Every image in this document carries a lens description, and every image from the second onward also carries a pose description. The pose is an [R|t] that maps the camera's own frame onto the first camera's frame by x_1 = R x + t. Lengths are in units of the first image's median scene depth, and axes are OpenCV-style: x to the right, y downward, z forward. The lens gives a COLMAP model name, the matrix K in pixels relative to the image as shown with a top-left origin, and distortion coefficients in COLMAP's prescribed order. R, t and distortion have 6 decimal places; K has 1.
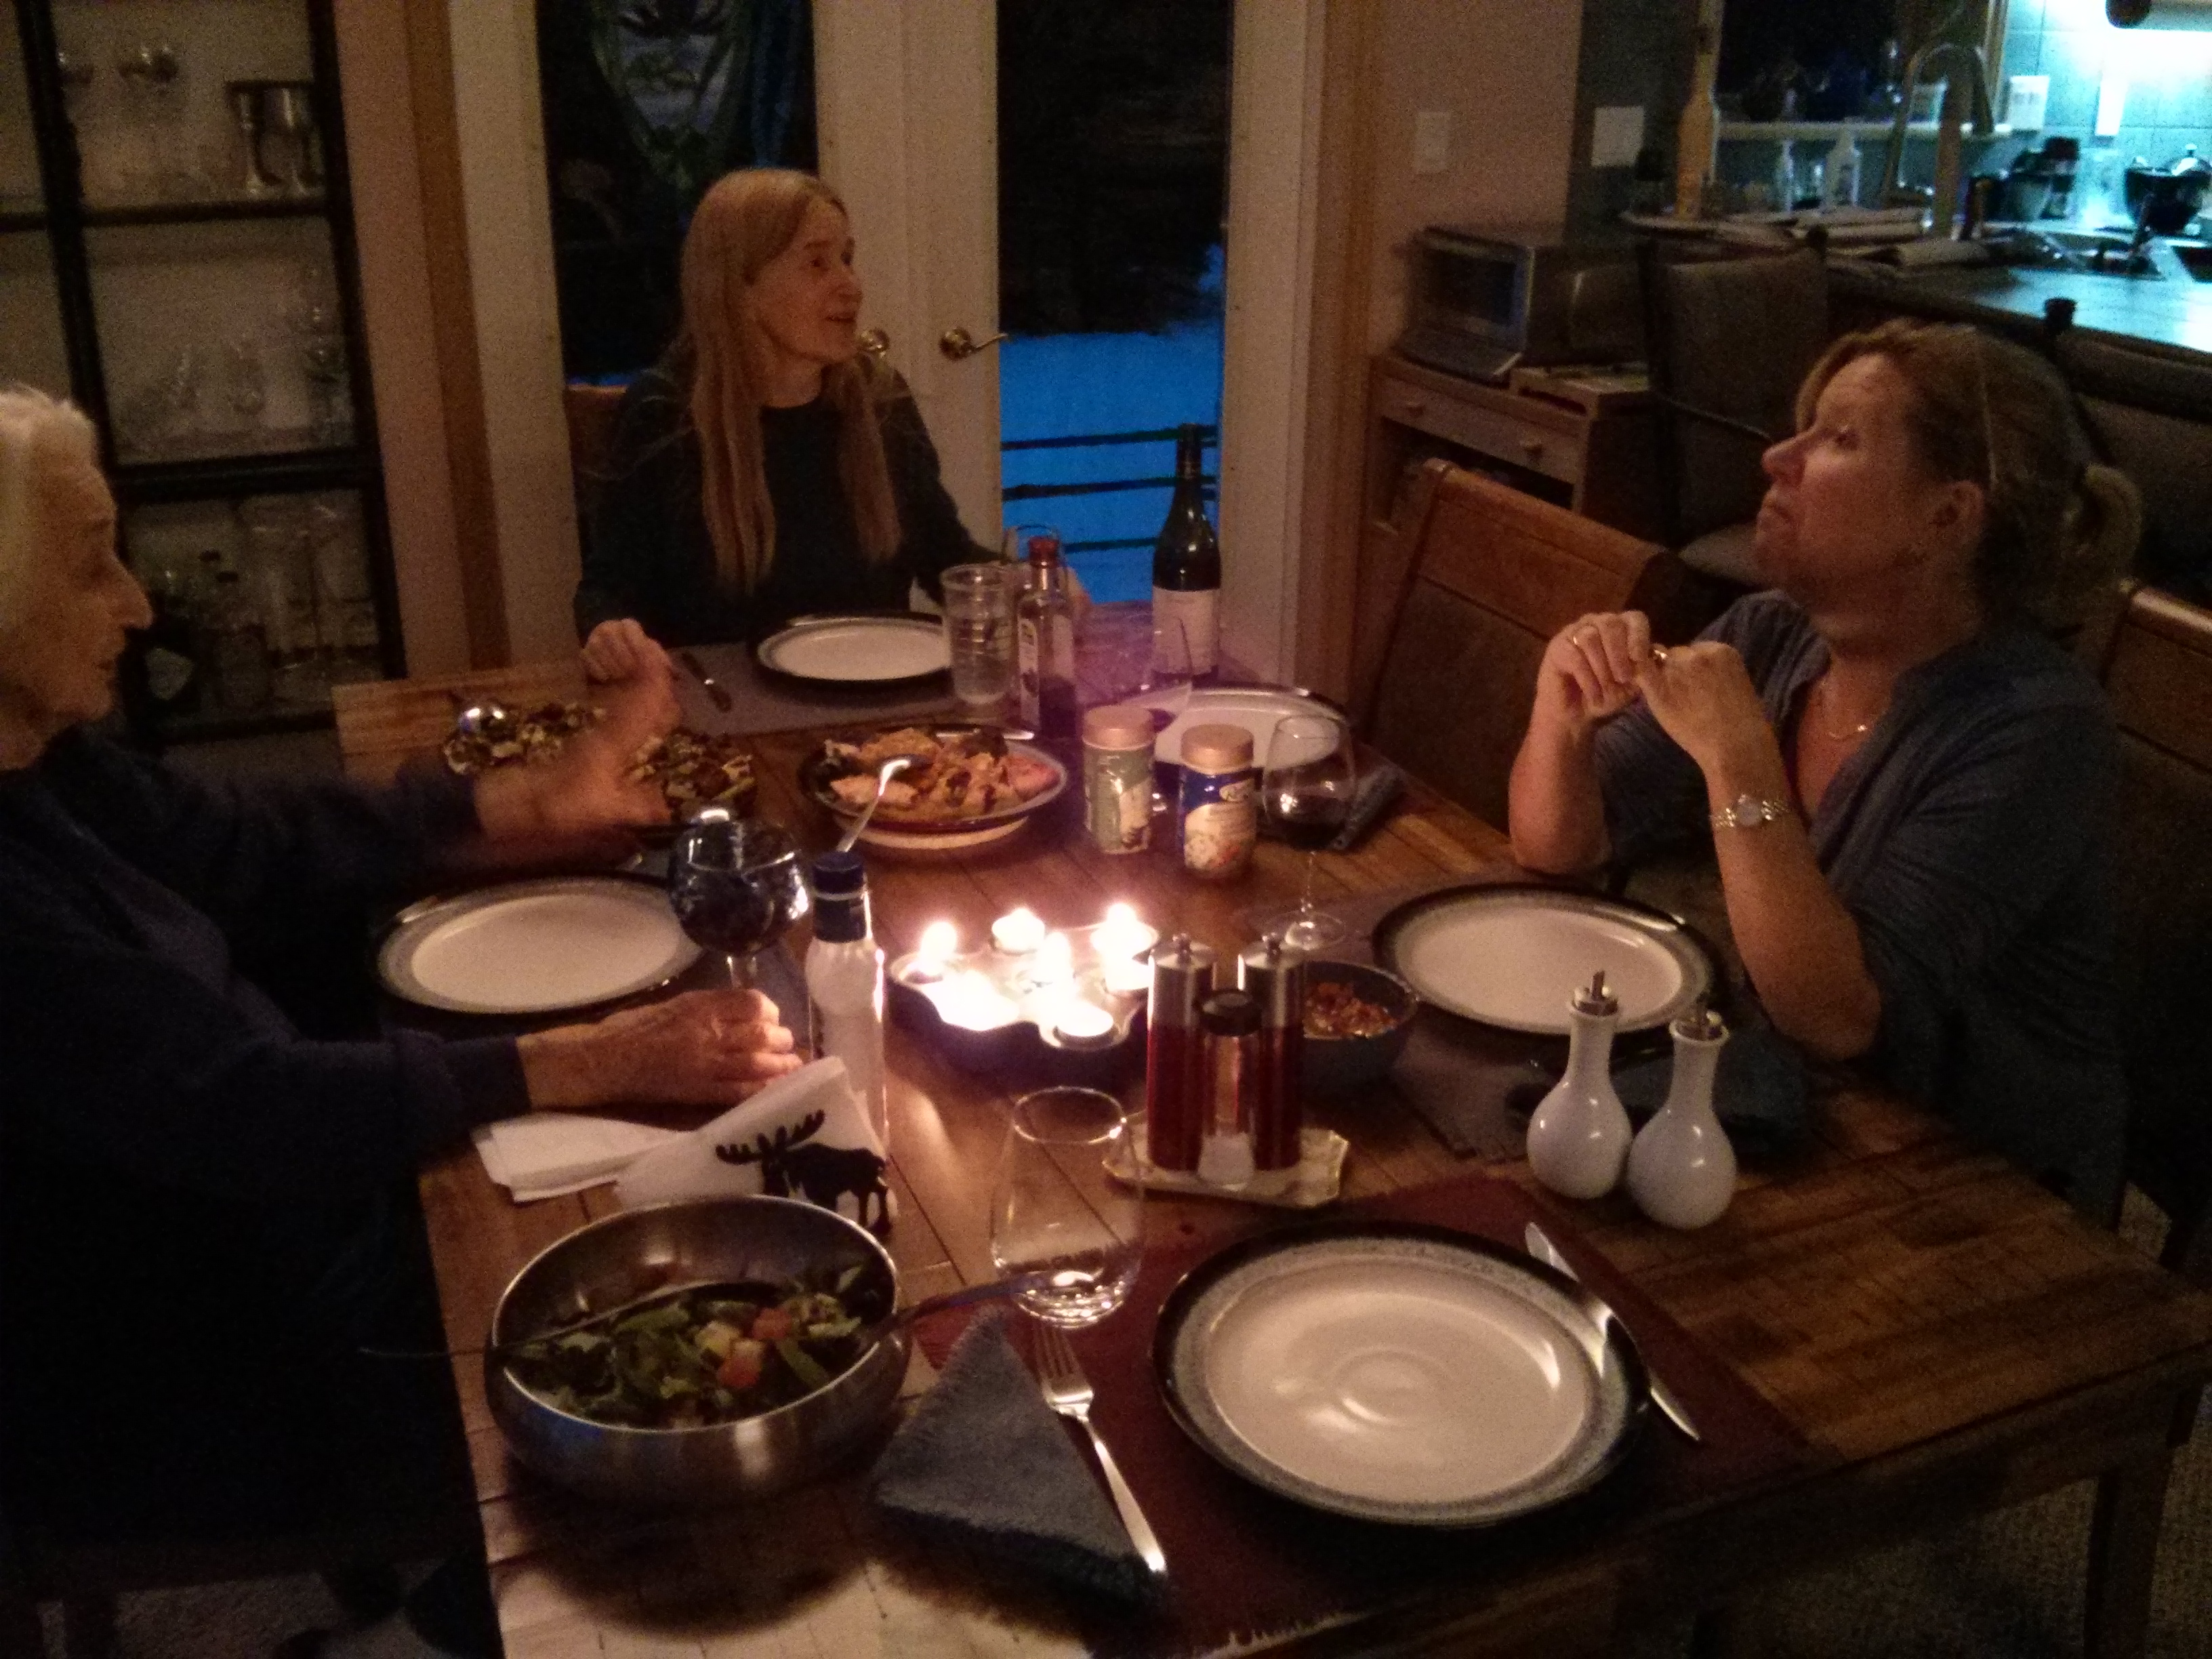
lens RADIAL K [[2105.3, 0, 1106.0], [0, 2105.3, 829.5], [0, 0, 1]] dist [0.133890, -0.333345]
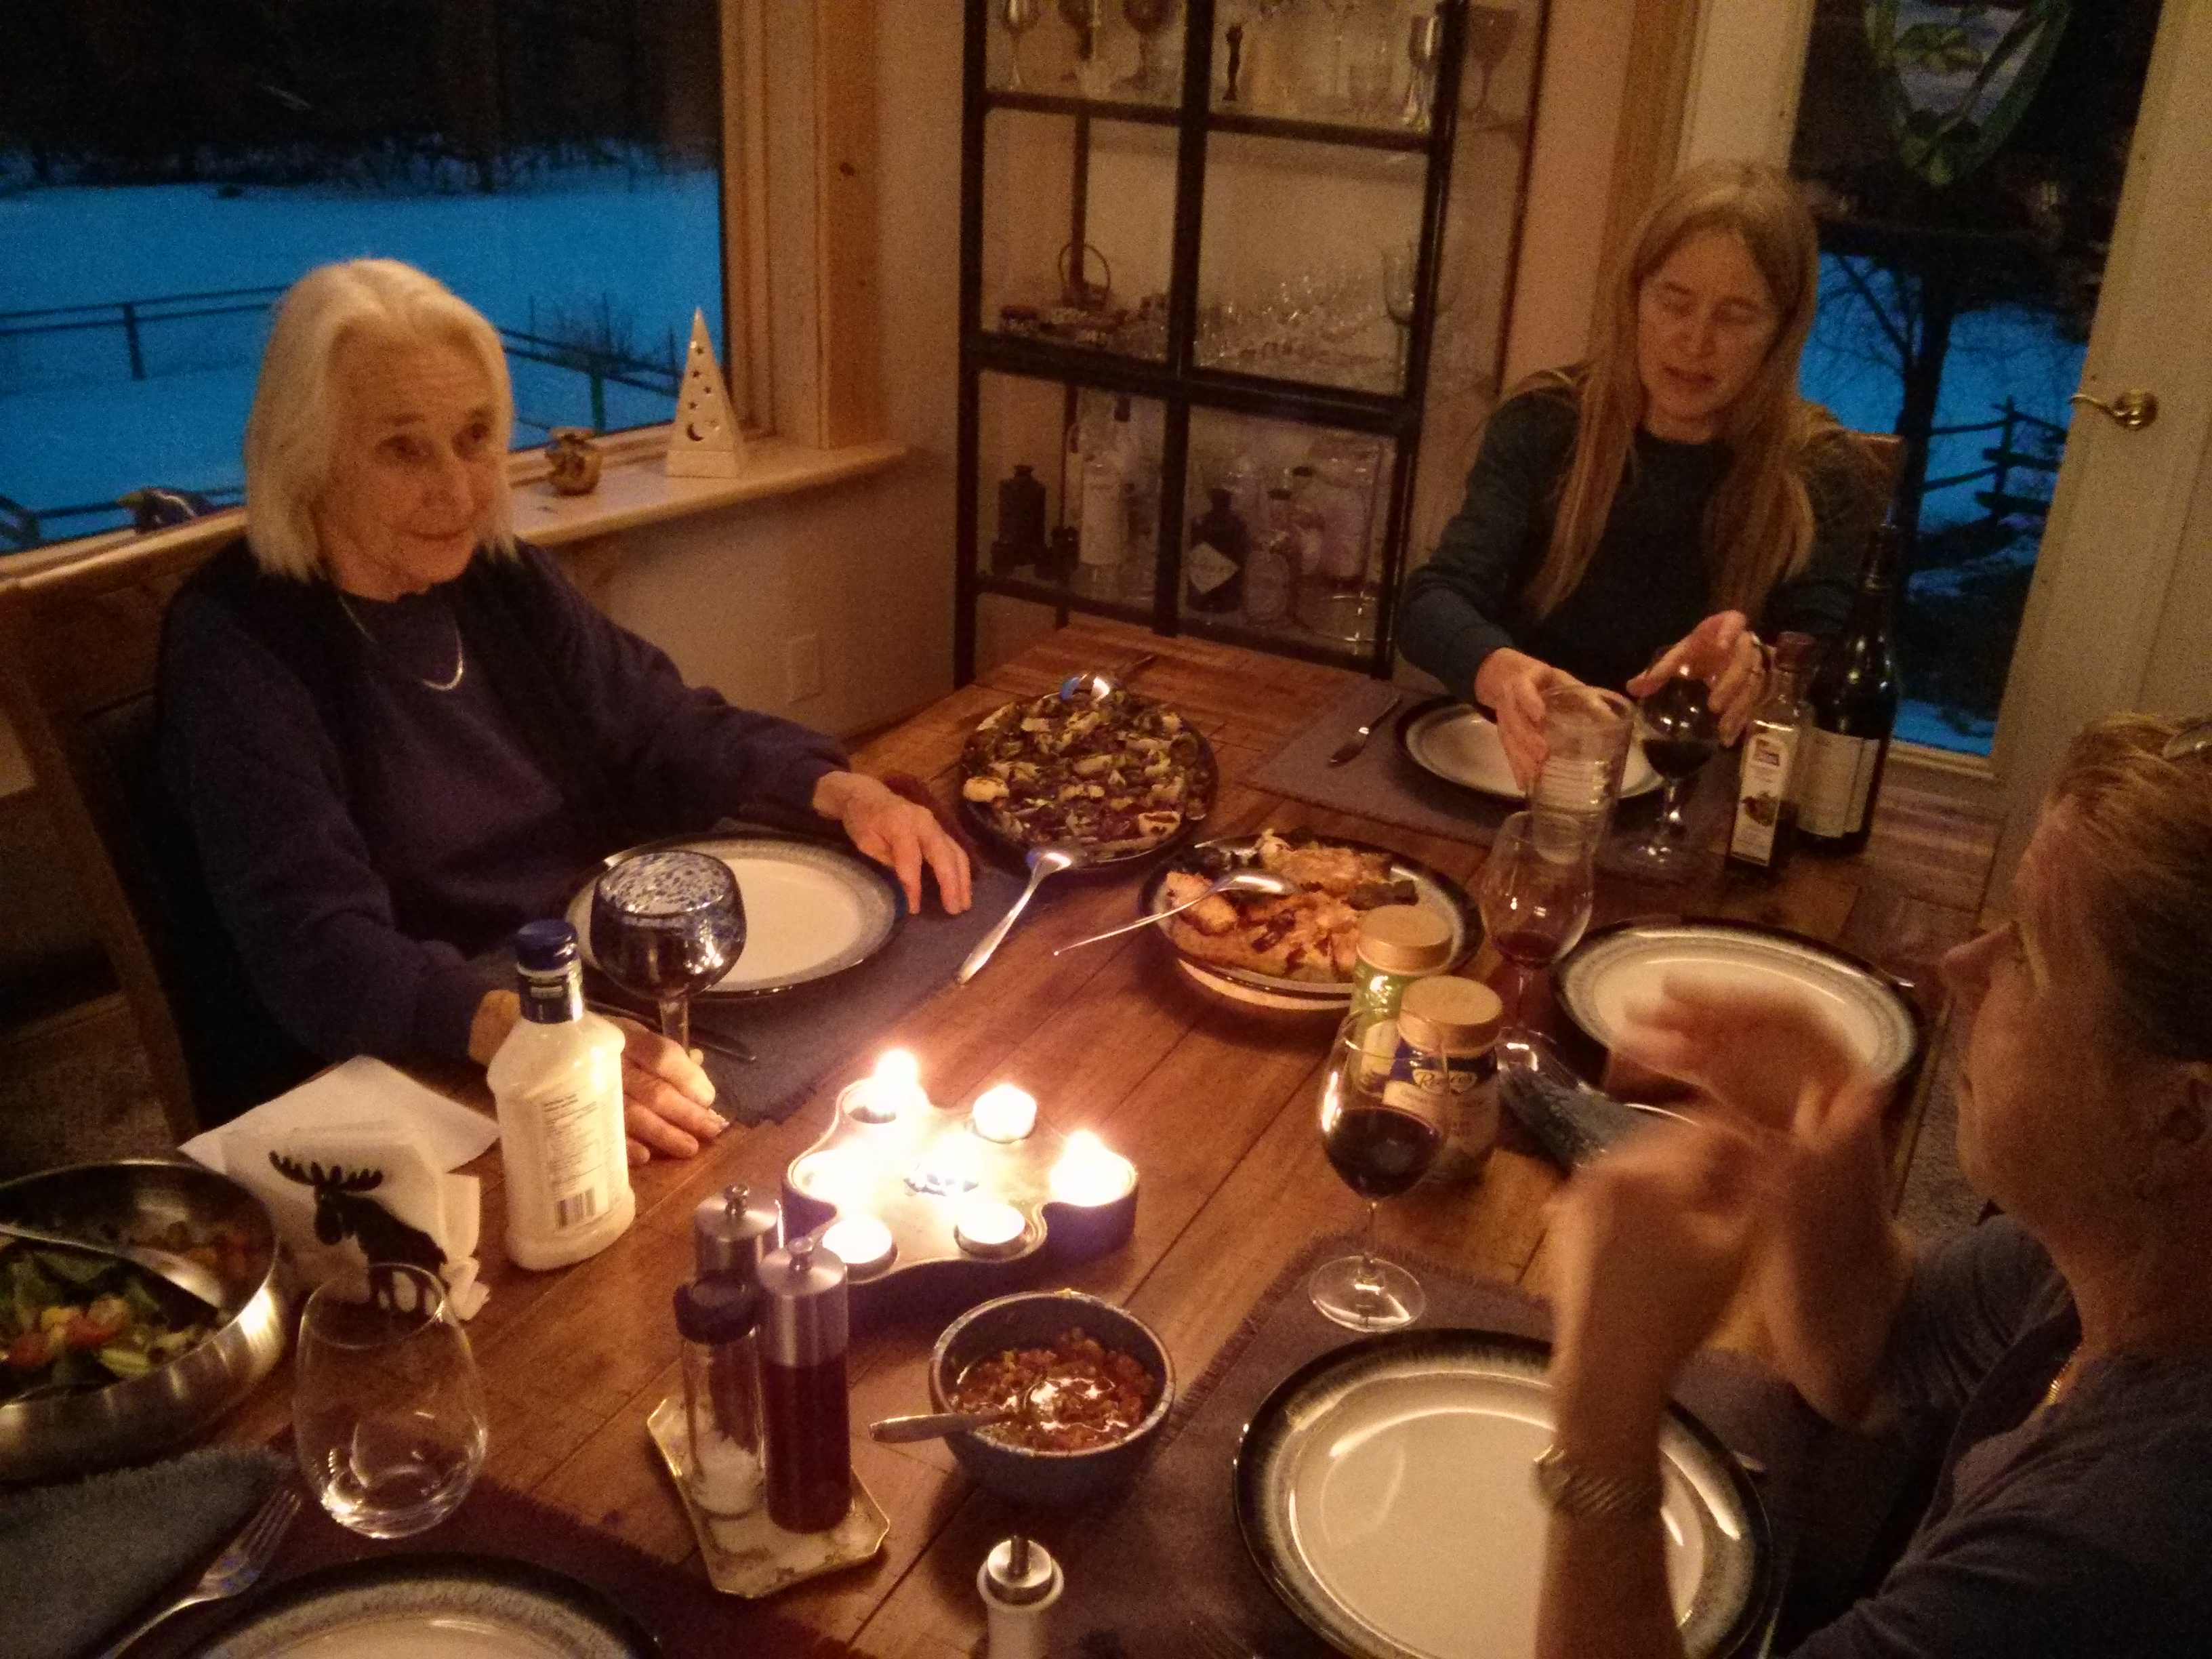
lens RADIAL K [[2105.3, 0, 1106.0], [0, 2105.3, 829.5], [0, 0, 1]] dist [0.133890, -0.333345]
pose [[0.659485, 0.350072, -0.665228, 0.241935], [-0.330669, 0.929826, 0.161500, -0.097525], [0.675083, 0.113463, 0.728964, 0.209101]]
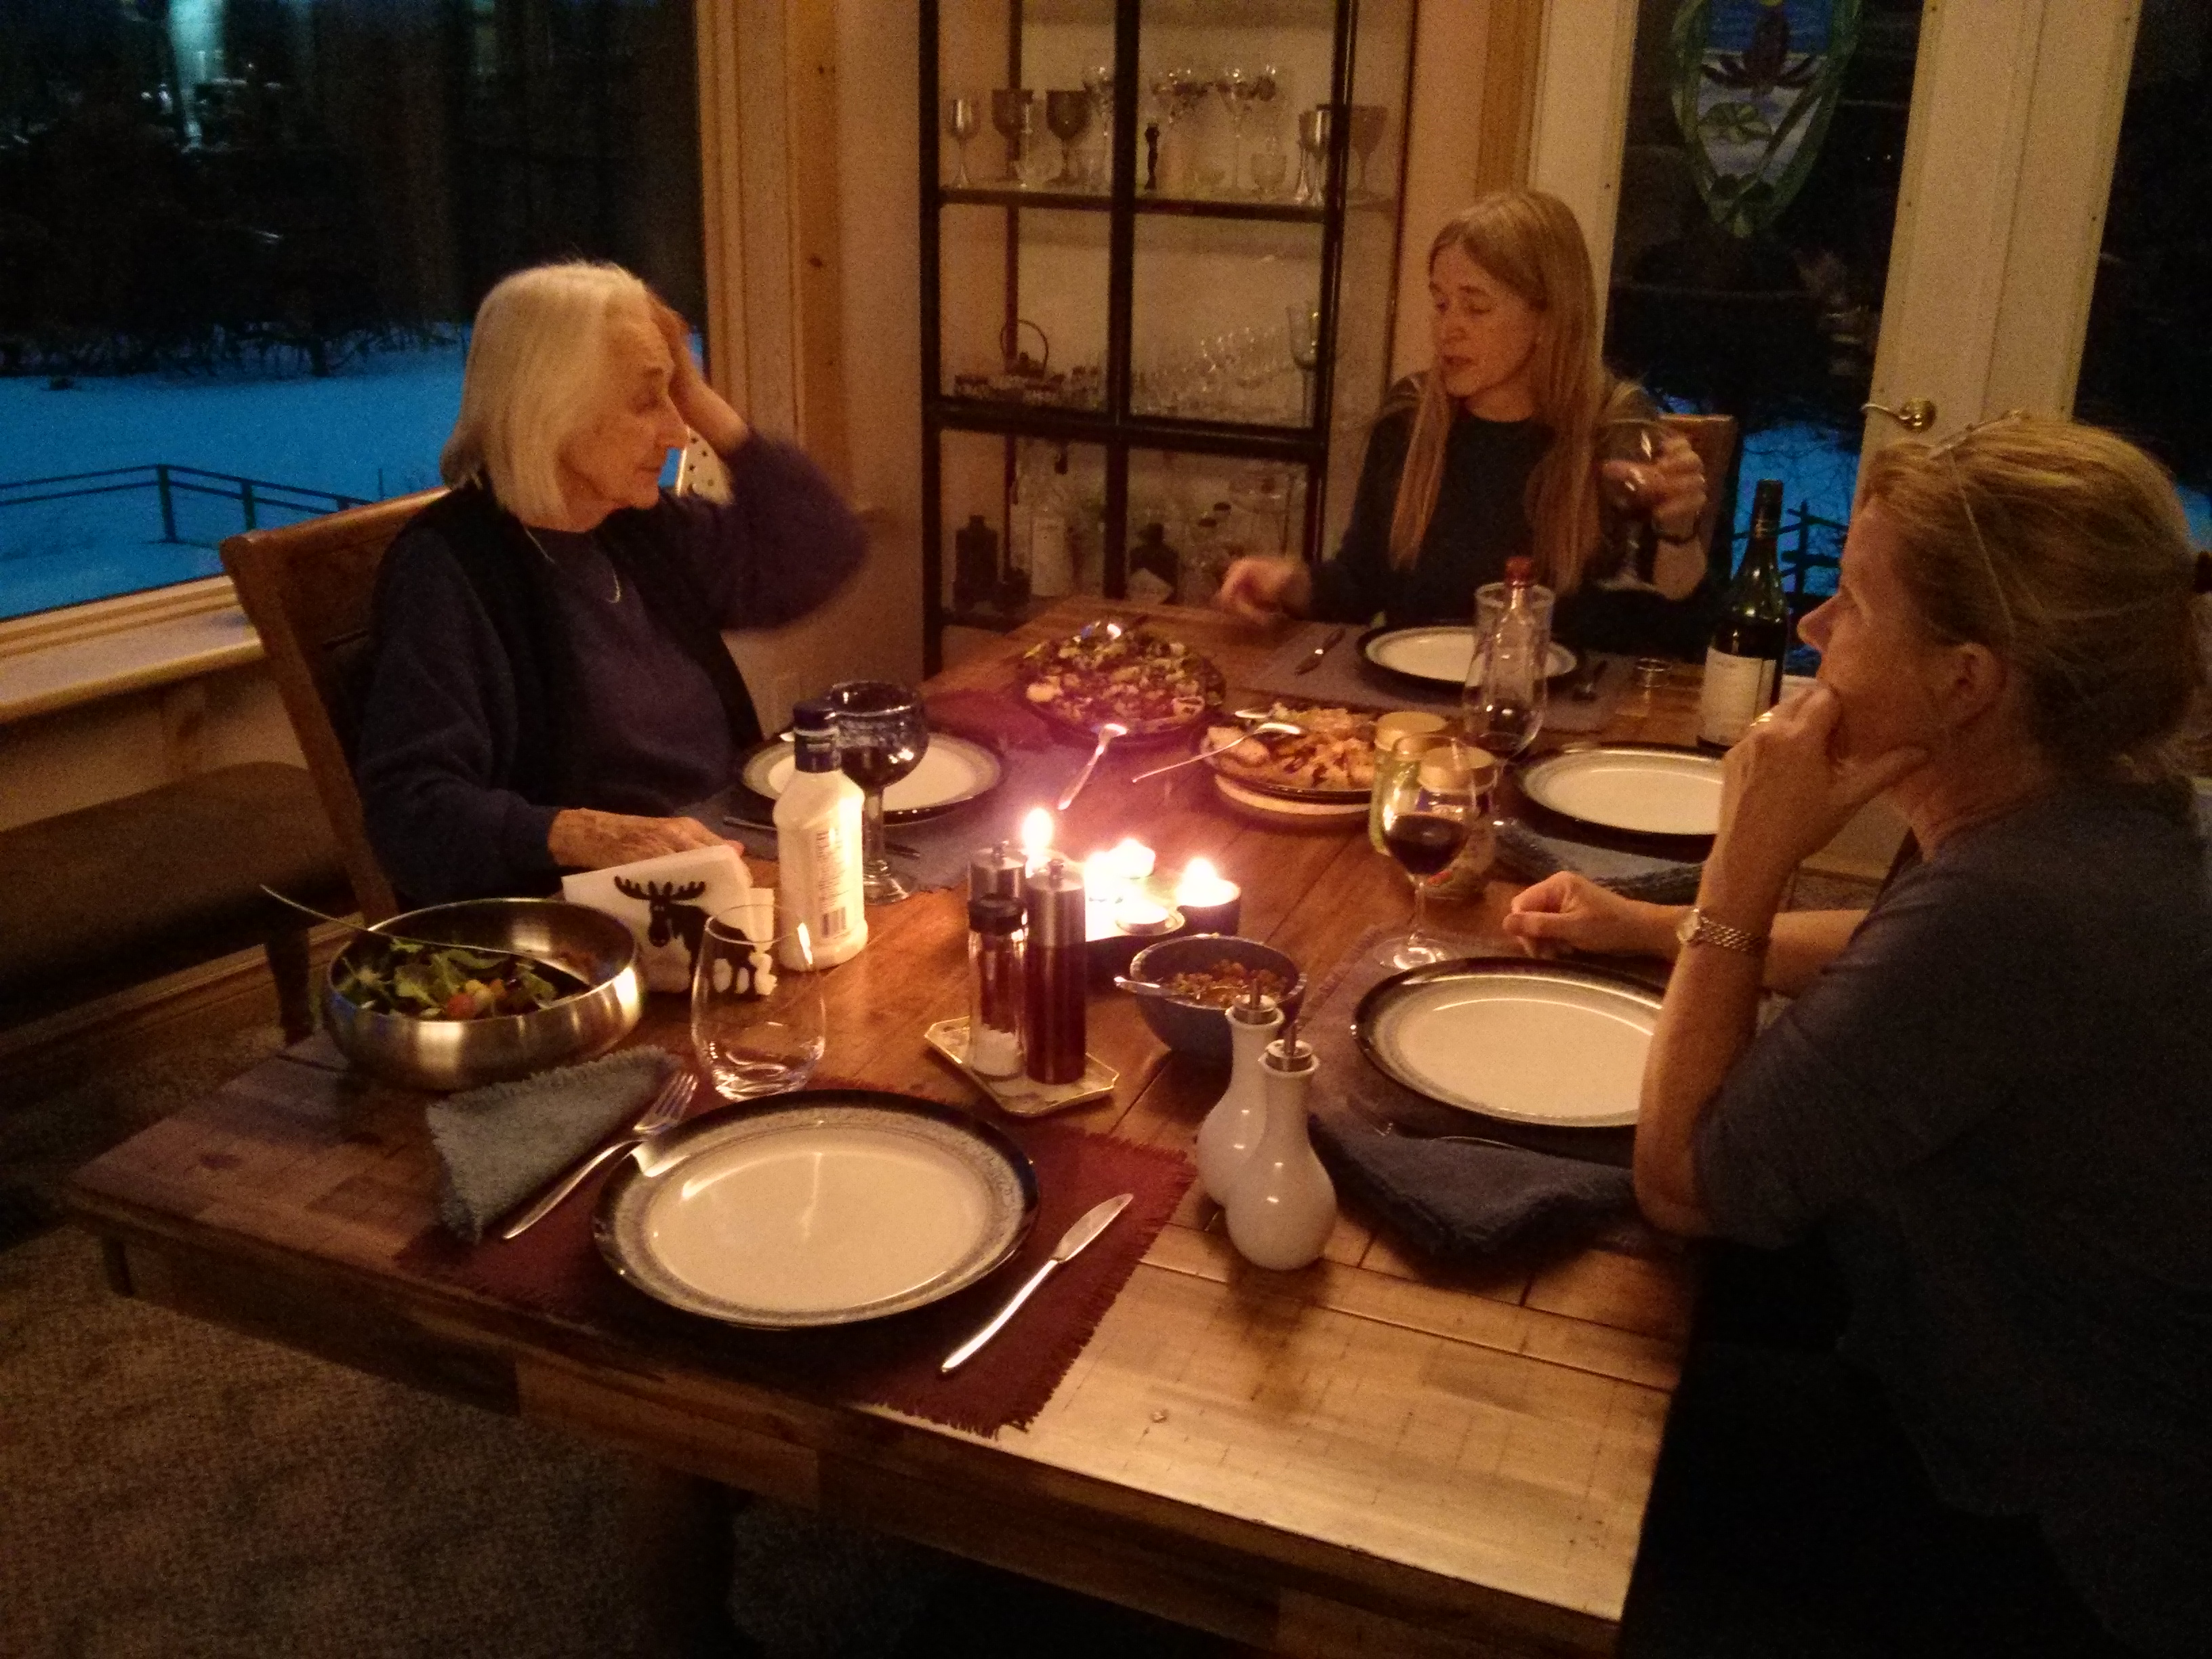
lens RADIAL K [[2105.3, 0, 1106.0], [0, 2105.3, 829.5], [0, 0, 1]] dist [0.133890, -0.333345]
pose [[0.723977, 0.263702, -0.637432, 0.313618], [-0.287328, 0.955352, 0.068884, -0.018115], [0.627136, 0.133282, 0.767422, 0.081489]]
